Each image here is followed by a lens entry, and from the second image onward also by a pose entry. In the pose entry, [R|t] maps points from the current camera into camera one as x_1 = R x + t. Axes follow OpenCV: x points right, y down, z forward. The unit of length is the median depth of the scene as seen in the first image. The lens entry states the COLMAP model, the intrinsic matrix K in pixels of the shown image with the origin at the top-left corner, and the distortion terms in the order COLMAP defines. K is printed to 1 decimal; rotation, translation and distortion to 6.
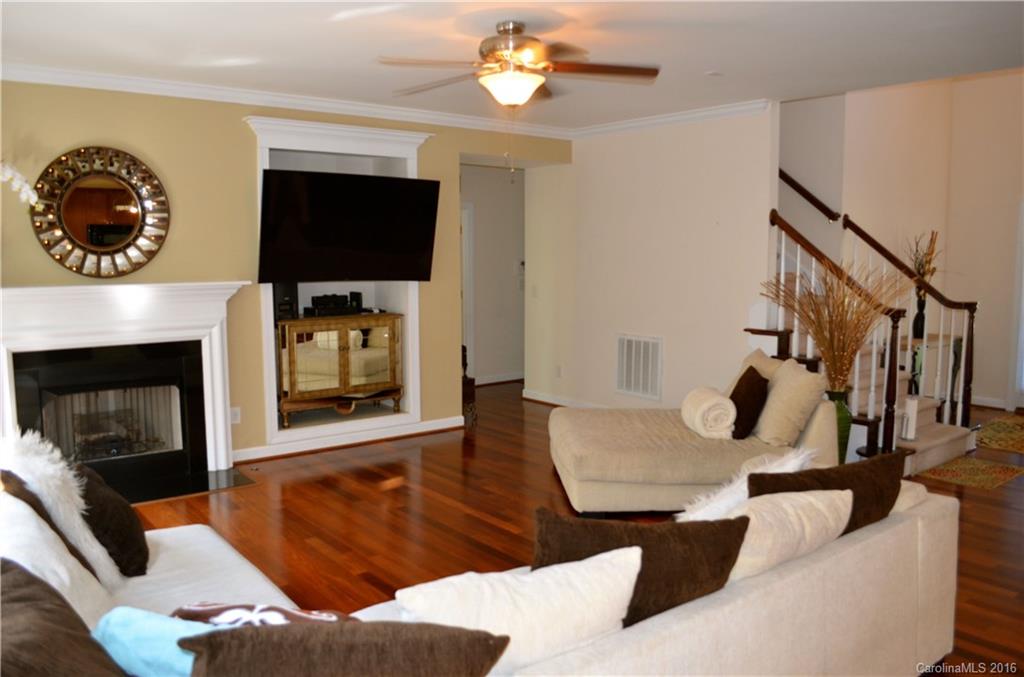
lens RADIAL K [[801.5, 0, 513.9], [0, 801.5, 337.1], [0, 0, 1]] dist [-0.082772, 0.018403]
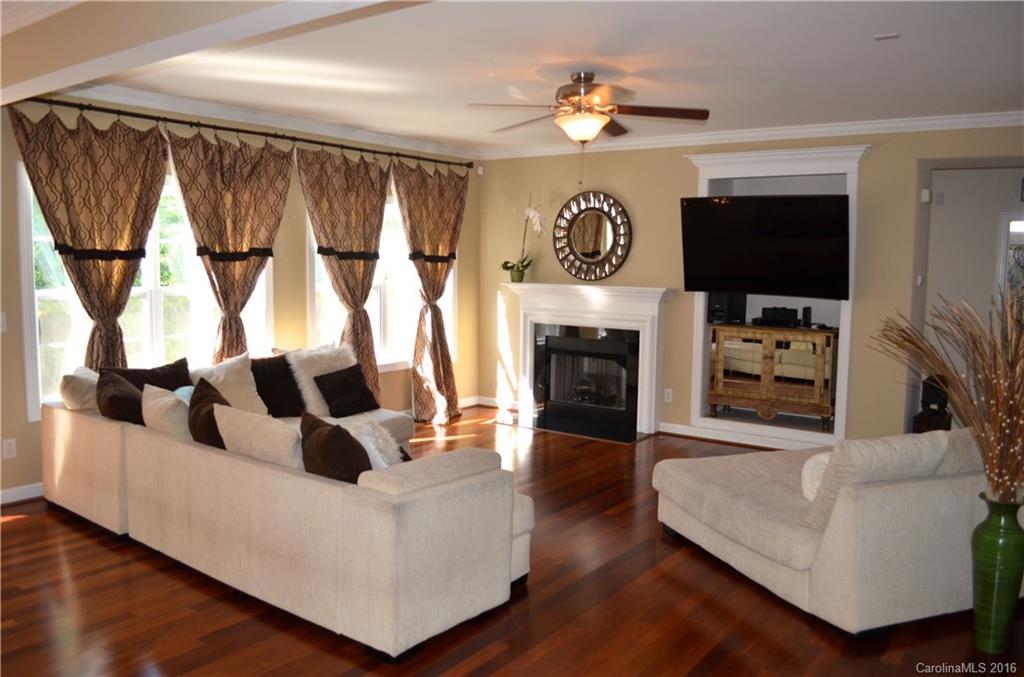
lens RADIAL K [[801.5, 0, 513.9], [0, 801.5, 338.2], [0, 0, 1]] dist [-0.082772, 0.018403]
pose [[0.255640, 0.097468, -0.961846, 0.790243], [-0.118562, 0.990556, 0.068866, -0.048318], [0.959474, 0.096434, 0.264782, 0.421064]]
